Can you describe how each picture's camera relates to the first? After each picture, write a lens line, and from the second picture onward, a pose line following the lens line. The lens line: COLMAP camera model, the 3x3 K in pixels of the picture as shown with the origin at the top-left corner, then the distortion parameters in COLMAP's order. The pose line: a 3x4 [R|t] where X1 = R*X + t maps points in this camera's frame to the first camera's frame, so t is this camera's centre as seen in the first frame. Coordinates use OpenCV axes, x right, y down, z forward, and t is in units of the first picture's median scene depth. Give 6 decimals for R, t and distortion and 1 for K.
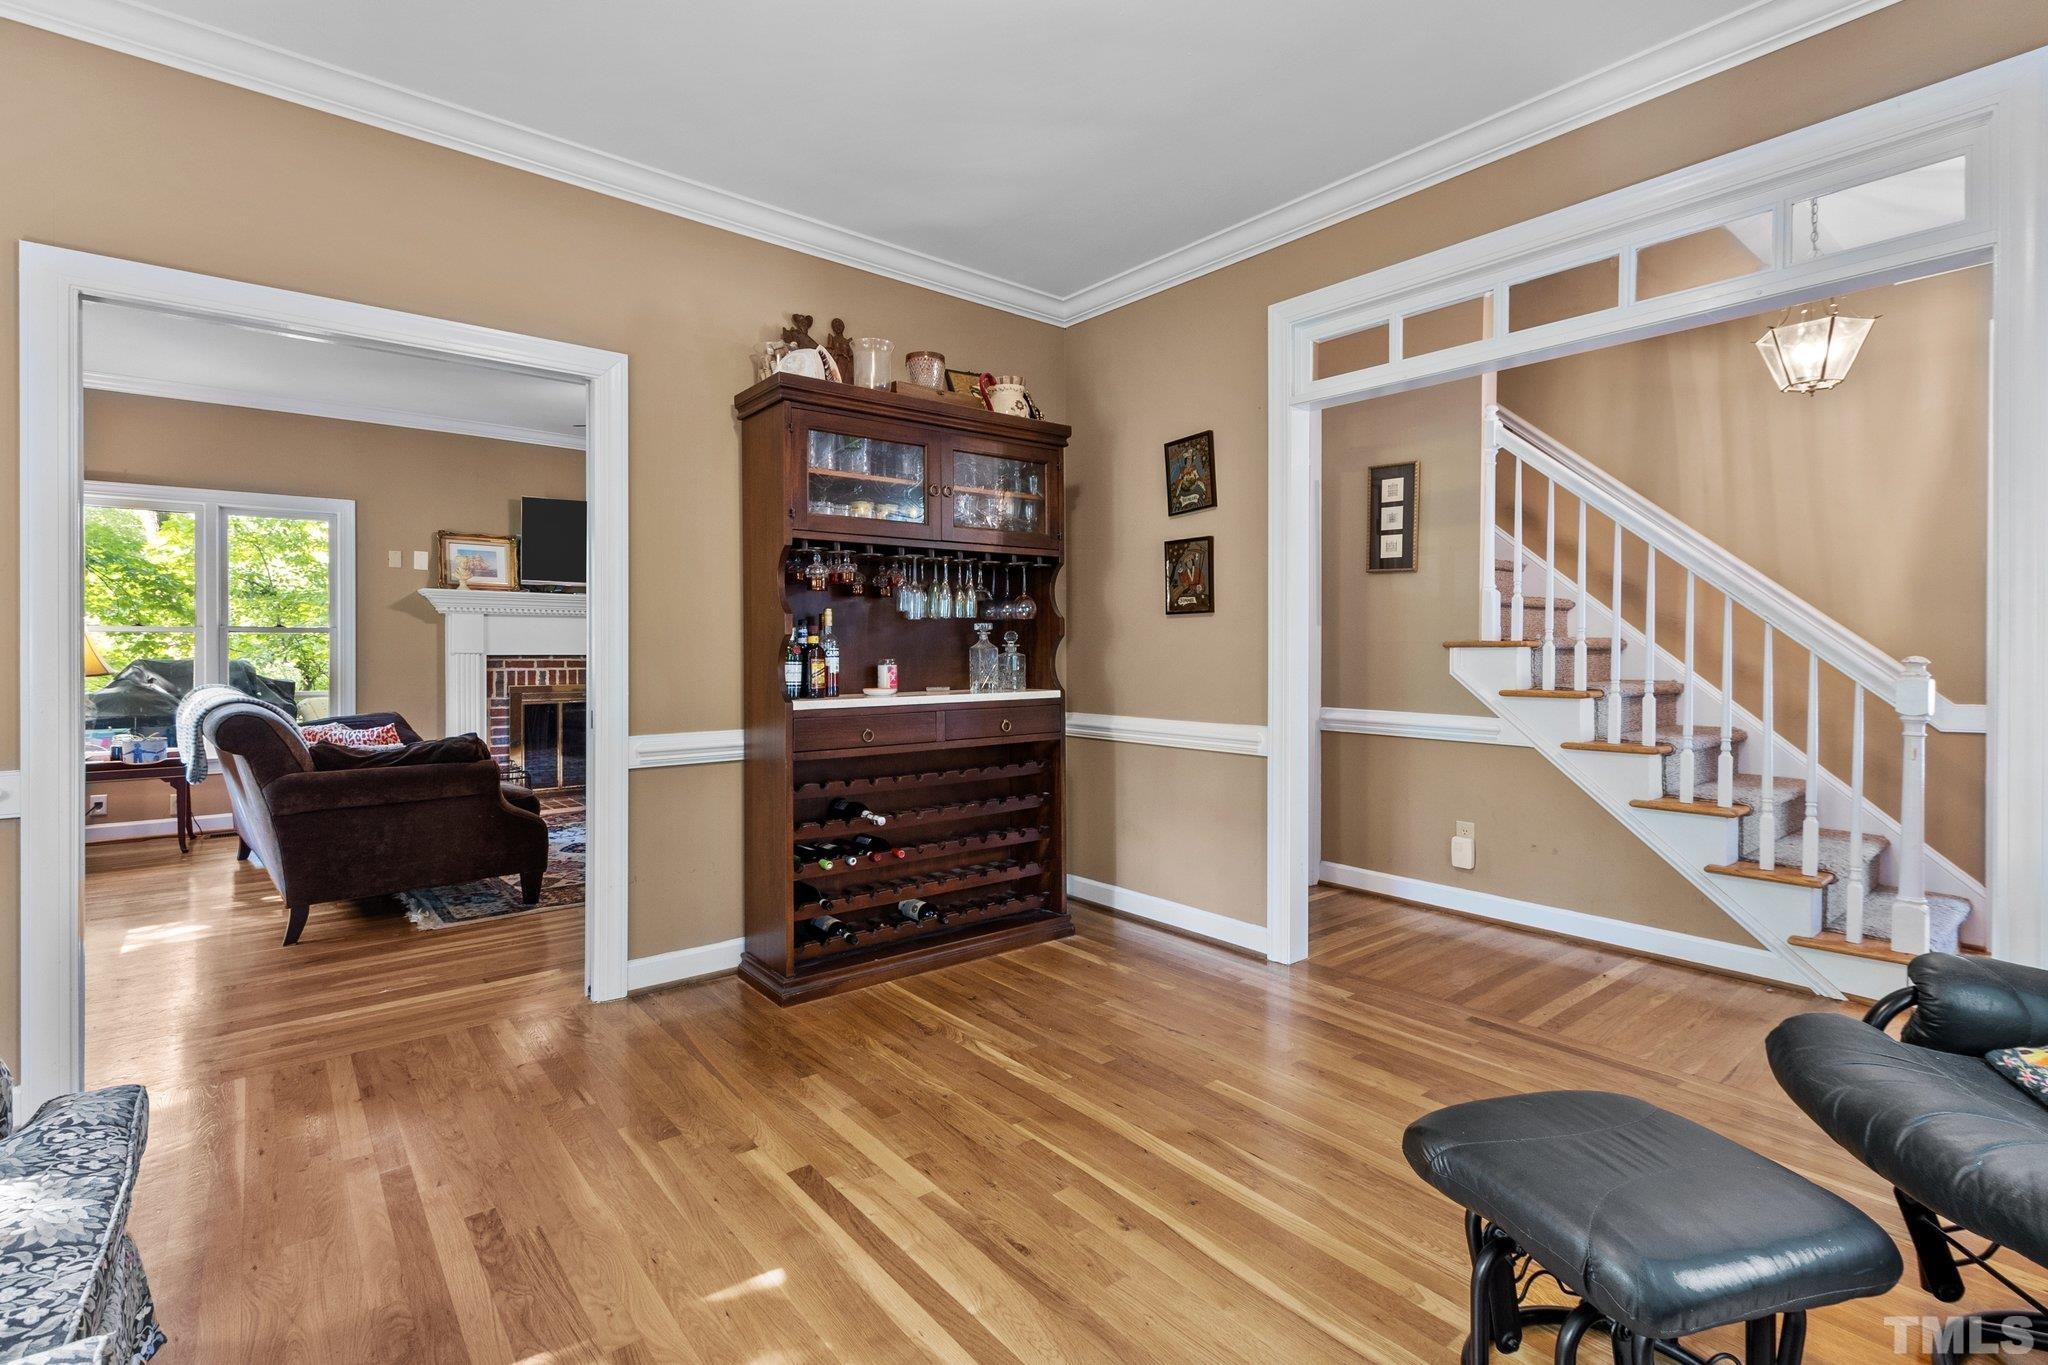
lens RADIAL K [[945.2, 0, 1024.7], [0, 945.2, 665.0], [0, 0, 1]] dist [0.003785, -0.000014]
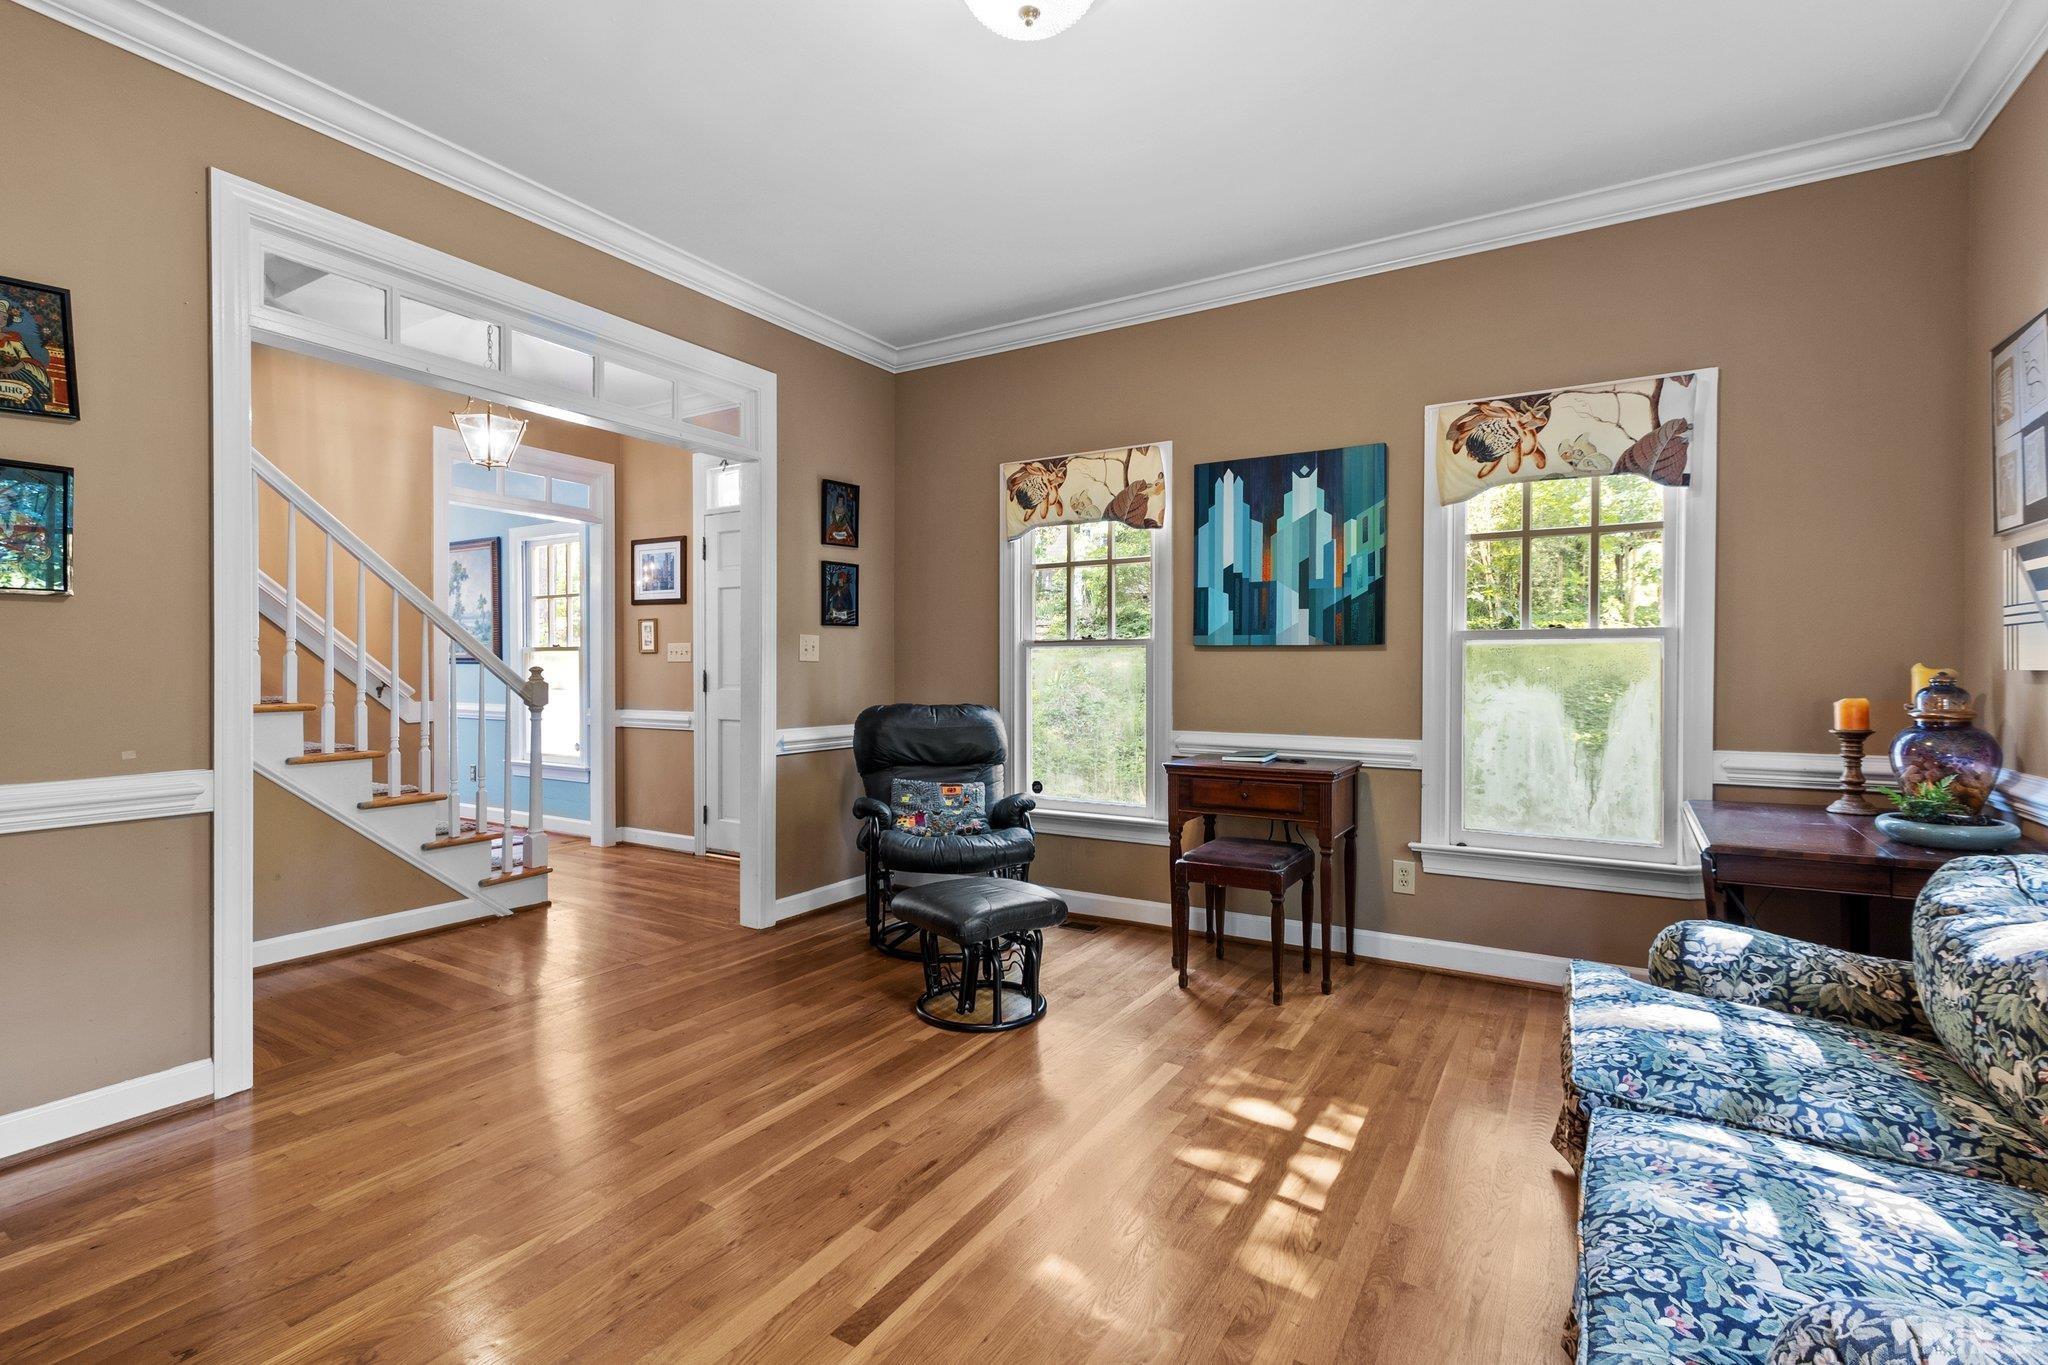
lens RADIAL K [[945.2, 0, 1018.6], [0, 945.2, 675.1], [0, 0, 1]] dist [0.003785, -0.000014]
pose [[-0.331615, -0.009773, 0.943364, -1.524754], [0.016615, 0.999731, 0.016198, -0.011441], [-0.943268, 0.021045, -0.331364, 1.699713]]
